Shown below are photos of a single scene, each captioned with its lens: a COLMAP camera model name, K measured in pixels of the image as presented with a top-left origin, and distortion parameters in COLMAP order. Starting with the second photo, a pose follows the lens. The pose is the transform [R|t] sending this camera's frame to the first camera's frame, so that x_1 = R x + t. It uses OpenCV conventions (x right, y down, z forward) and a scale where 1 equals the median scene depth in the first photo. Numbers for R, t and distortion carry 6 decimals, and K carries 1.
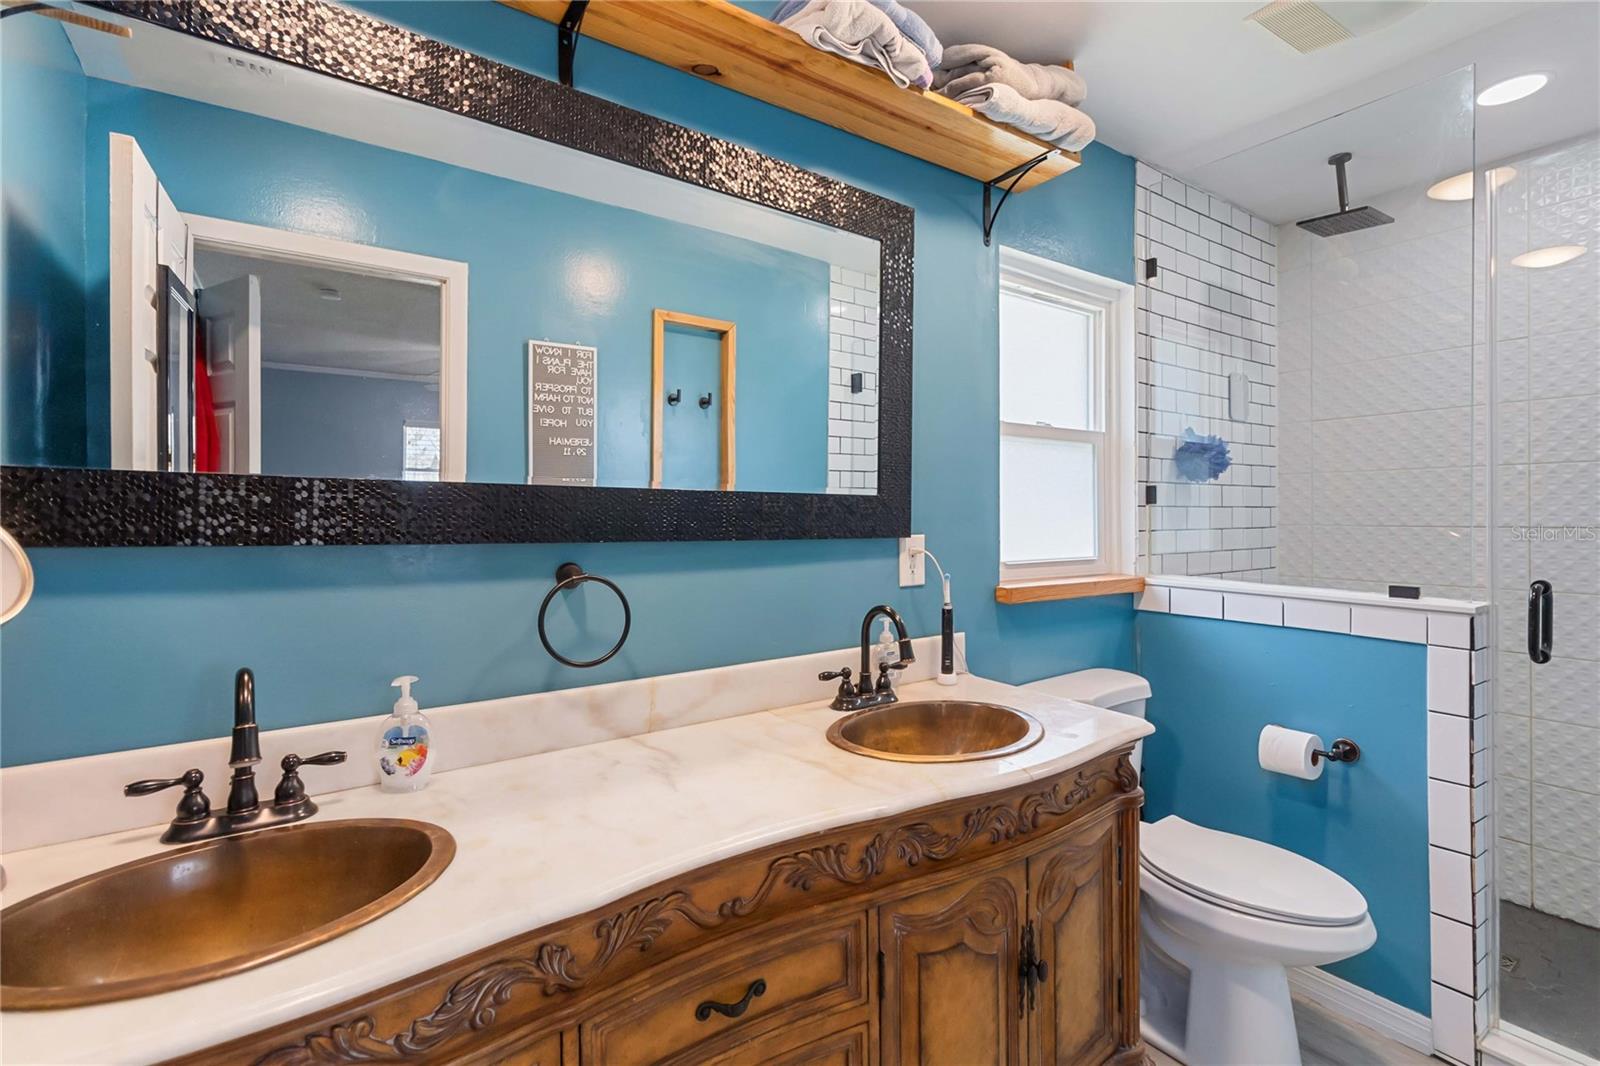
lens RADIAL K [[744.7, 0, 801.7], [0, 744.7, 520.6], [0, 0, 1]] dist [0.002064, -0.000068]
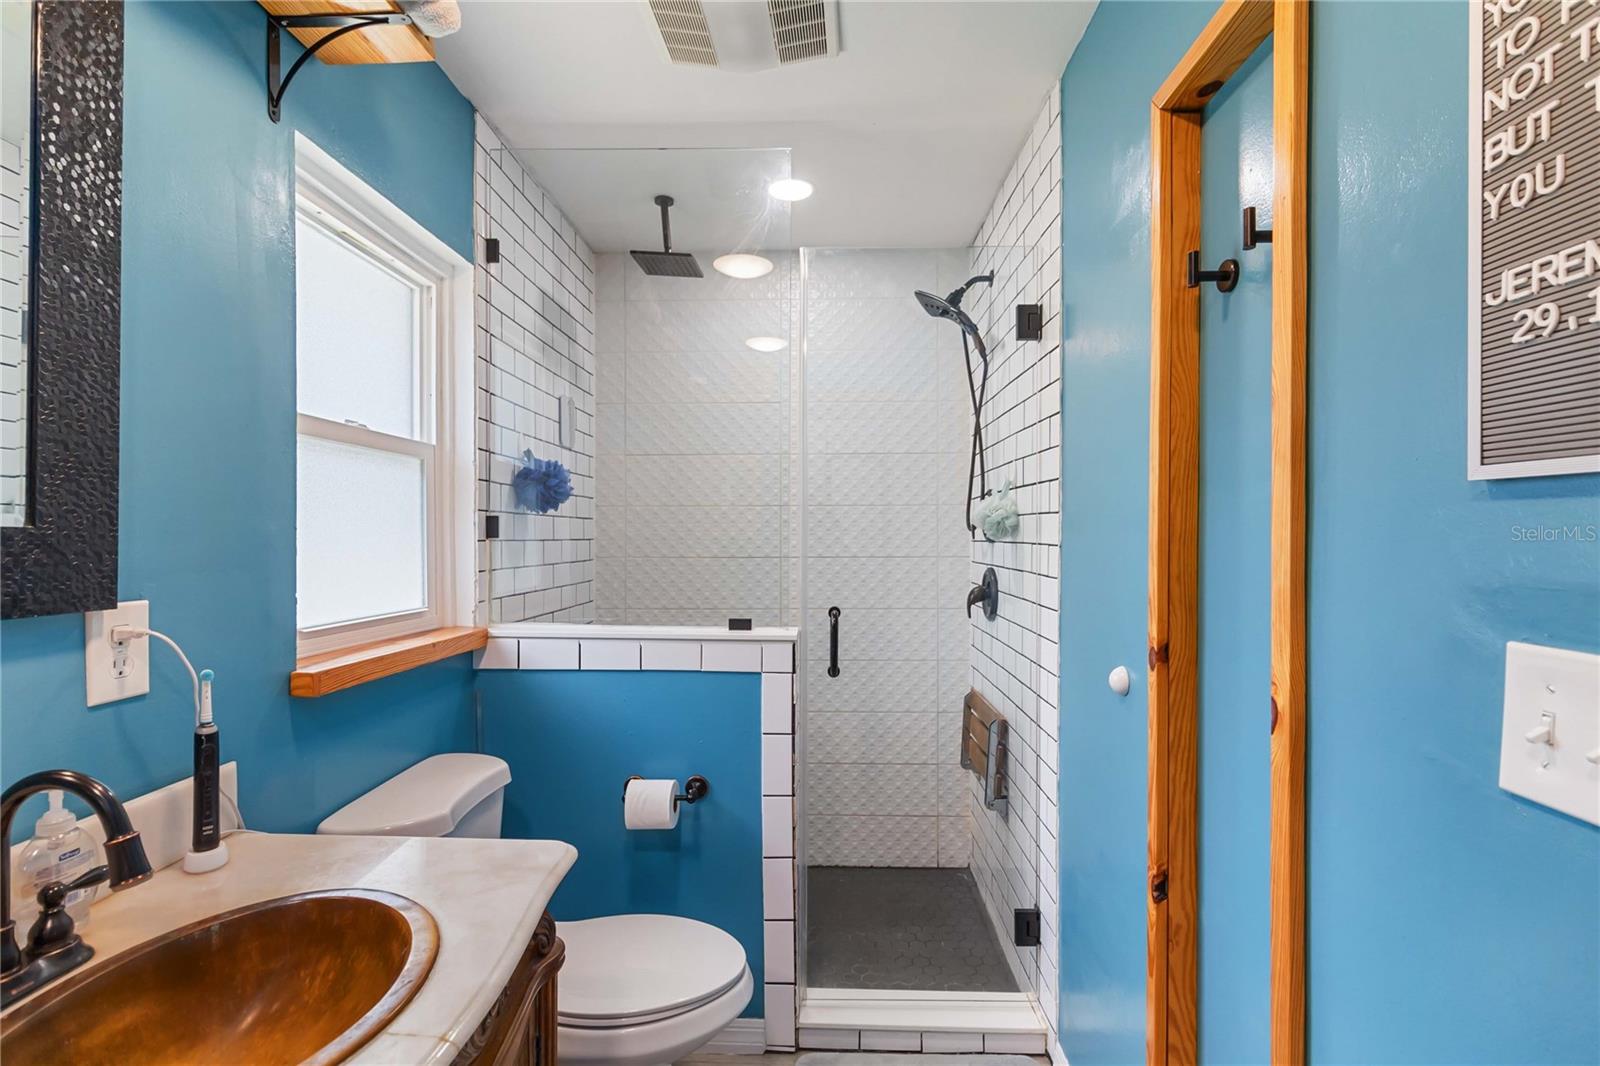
lens RADIAL K [[744.7, 0, 802.1], [0, 744.7, 541.3], [0, 0, 1]] dist [0.002064, -0.000068]
pose [[0.590460, -0.003574, 0.807059, 0.007458], [0.006641, 0.999978, -0.000431, -0.016767], [-0.807040, 0.005614, 0.590471, 0.248438]]
